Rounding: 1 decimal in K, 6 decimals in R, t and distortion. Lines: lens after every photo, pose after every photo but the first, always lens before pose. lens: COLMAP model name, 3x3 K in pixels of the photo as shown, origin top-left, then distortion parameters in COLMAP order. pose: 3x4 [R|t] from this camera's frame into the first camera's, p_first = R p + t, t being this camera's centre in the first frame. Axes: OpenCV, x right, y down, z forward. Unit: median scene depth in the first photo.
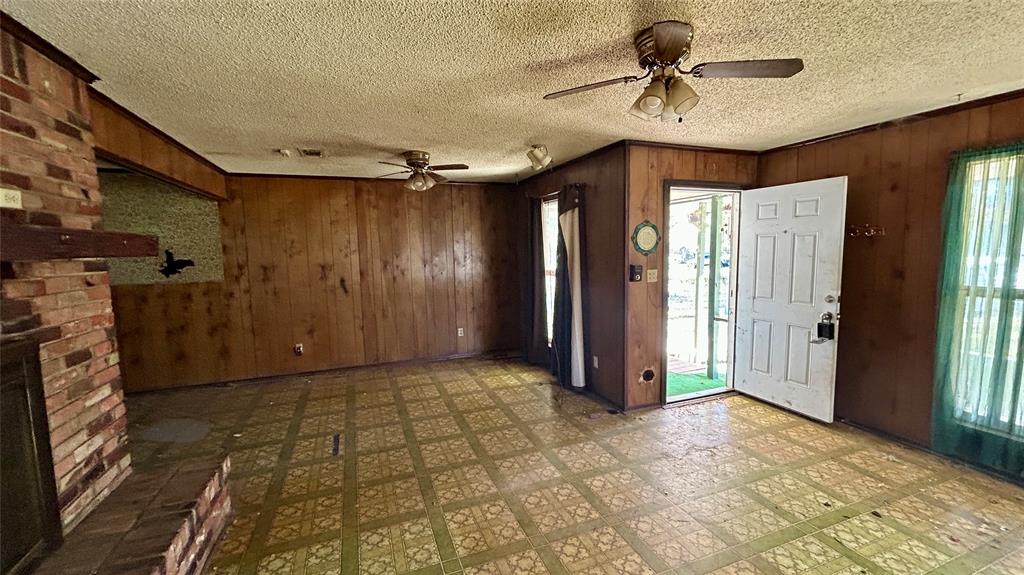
lens RADIAL K [[412.8, 0, 512.0], [0, 412.8, 287.5], [0, 0, 1]] dist [0.001481, 0.000179]
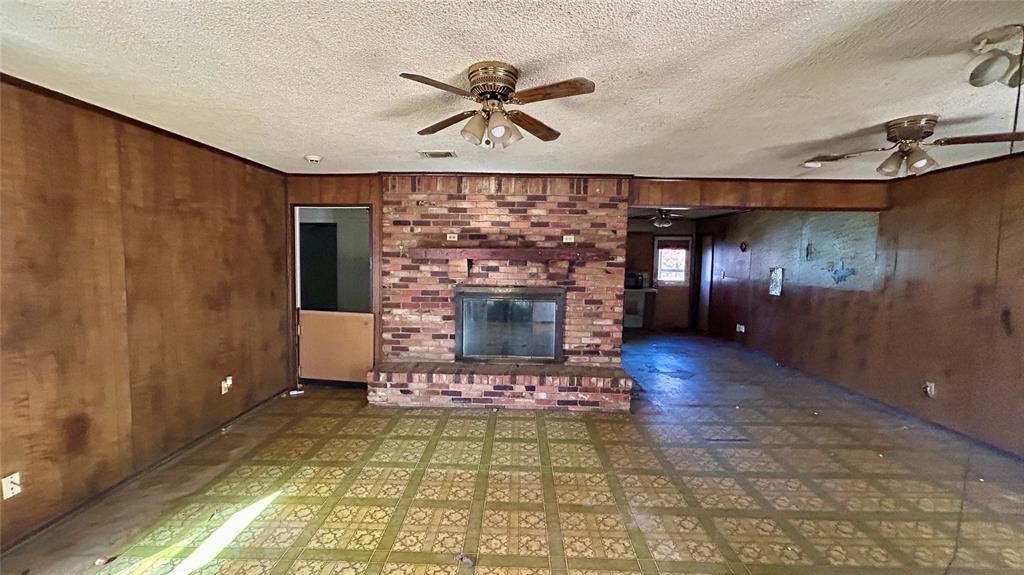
lens RADIAL K [[412.8, 0, 512.0], [0, 412.8, 287.5], [0, 0, 1]] dist [0.001481, 0.000179]
pose [[-0.377707, 0.083647, -0.922139, 1.142825], [-0.097956, 0.986712, 0.129627, -0.153156], [0.920729, 0.139290, -0.364494, 1.234478]]
